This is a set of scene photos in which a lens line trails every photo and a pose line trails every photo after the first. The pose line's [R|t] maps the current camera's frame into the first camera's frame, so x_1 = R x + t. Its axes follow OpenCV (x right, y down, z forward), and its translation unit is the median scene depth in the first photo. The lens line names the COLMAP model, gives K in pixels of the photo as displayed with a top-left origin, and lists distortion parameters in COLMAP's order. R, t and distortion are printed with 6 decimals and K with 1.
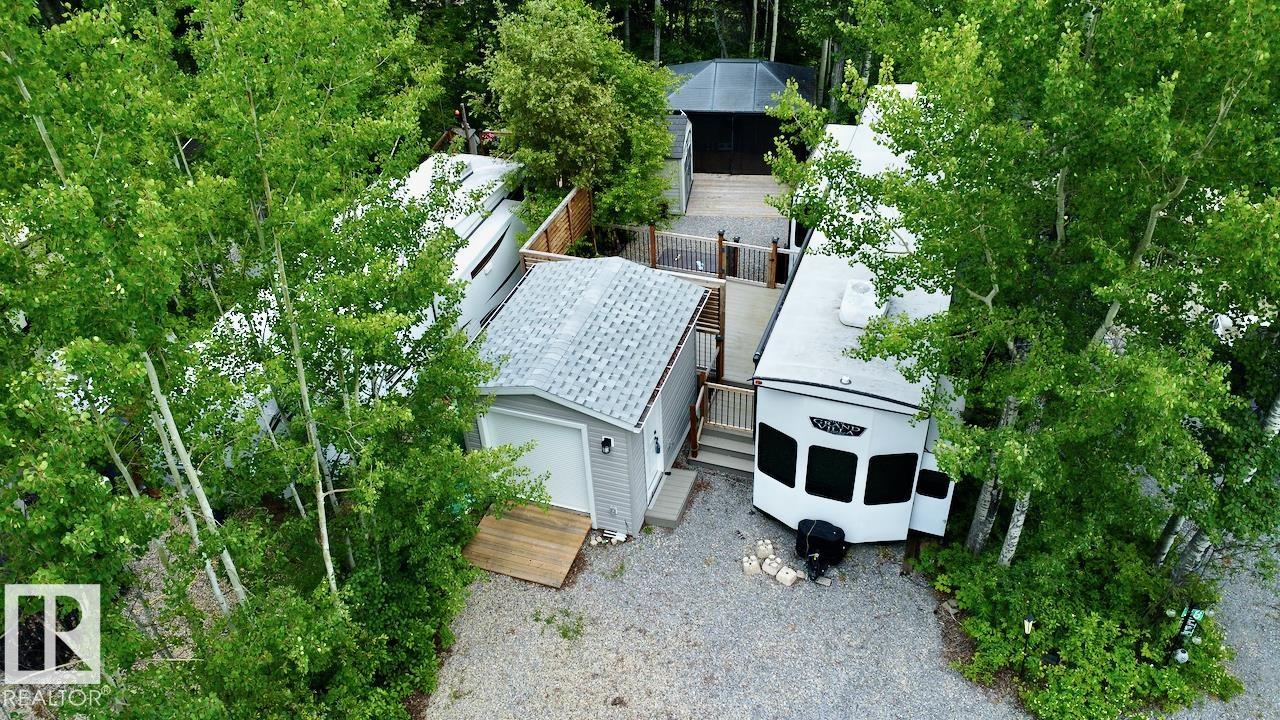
lens RADIAL K [[912.9, 0, 640.0], [0, 912.9, 360.0], [0, 0, 1]] dist [-0.025751, -0.002439]
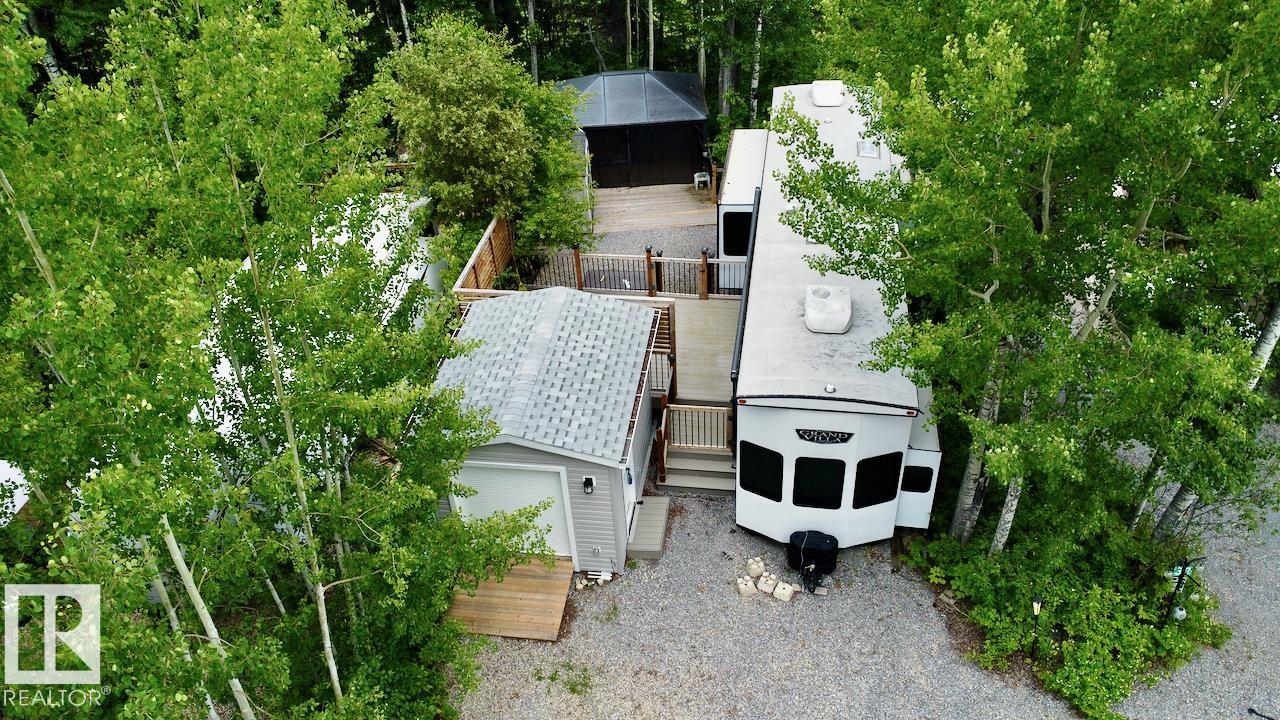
lens RADIAL K [[912.9, 0, 640.0], [0, 912.9, 360.0], [0, 0, 1]] dist [-0.025751, -0.002439]
pose [[0.982697, -0.117637, 0.143069, -0.102556], [0.119013, 0.992892, -0.001065, -0.028725], [-0.141926, 0.018074, 0.989712, 0.042167]]
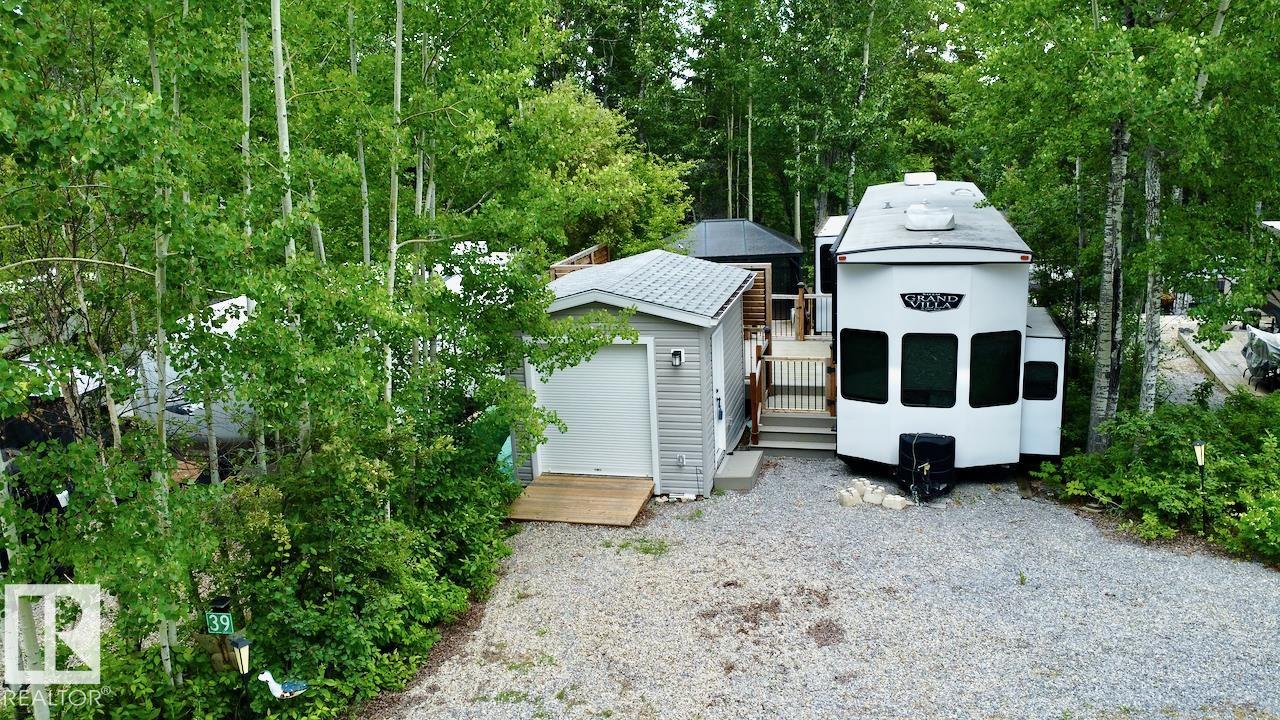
lens RADIAL K [[912.9, 0, 640.0], [0, 912.9, 360.0], [0, 0, 1]] dist [-0.025751, -0.002439]
pose [[0.997145, -0.023476, 0.071764, -0.133741], [0.049830, 0.918675, -0.391859, 0.433813], [-0.056729, 0.394316, 0.917222, 0.176874]]
